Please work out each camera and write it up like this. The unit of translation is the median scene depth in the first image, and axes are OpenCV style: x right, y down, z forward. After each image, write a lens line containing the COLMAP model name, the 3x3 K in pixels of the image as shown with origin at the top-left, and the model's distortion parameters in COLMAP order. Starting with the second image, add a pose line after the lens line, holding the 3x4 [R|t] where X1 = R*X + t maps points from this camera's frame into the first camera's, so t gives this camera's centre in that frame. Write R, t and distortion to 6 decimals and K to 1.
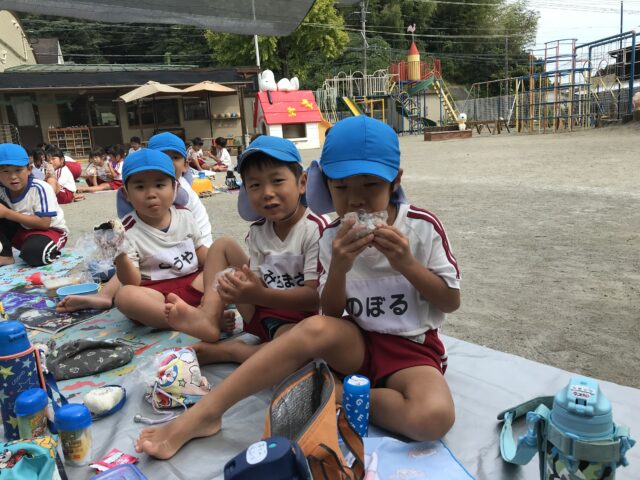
lens RADIAL K [[507.3, 0, 307.1], [0, 507.3, 240.4], [0, 0, 1]] dist [0.001636, 0.005589]
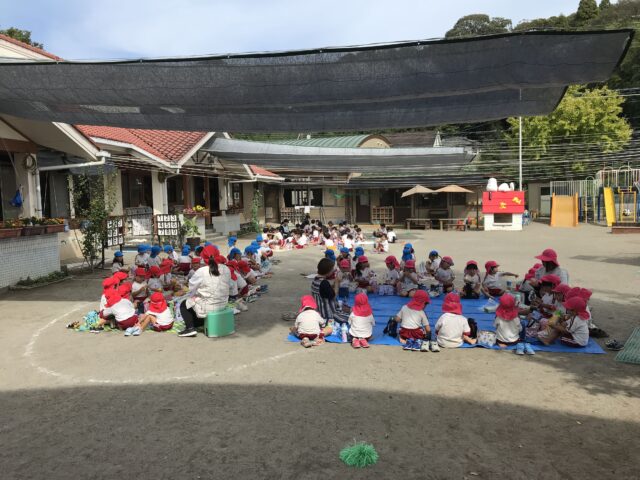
lens RADIAL K [[507.3, 0, 307.1], [0, 507.3, 240.4], [0, 0, 1]] dist [0.001636, 0.005589]
pose [[0.711676, 0.102469, -0.694995, 0.598462], [-0.172669, 0.984471, -0.031665, -0.003720], [0.680958, 0.142539, 0.718317, -0.452582]]
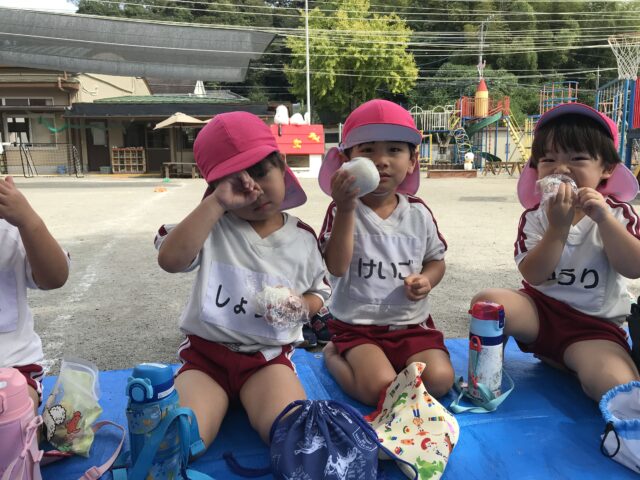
lens RADIAL K [[507.3, 0, 307.1], [0, 507.3, 240.4], [0, 0, 1]] dist [0.001636, 0.005589]
pose [[0.947024, 0.103799, -0.303927, 0.336671], [-0.118982, 0.992387, -0.031816, -0.012784], [0.298311, 0.066293, 0.952164, -0.024373]]
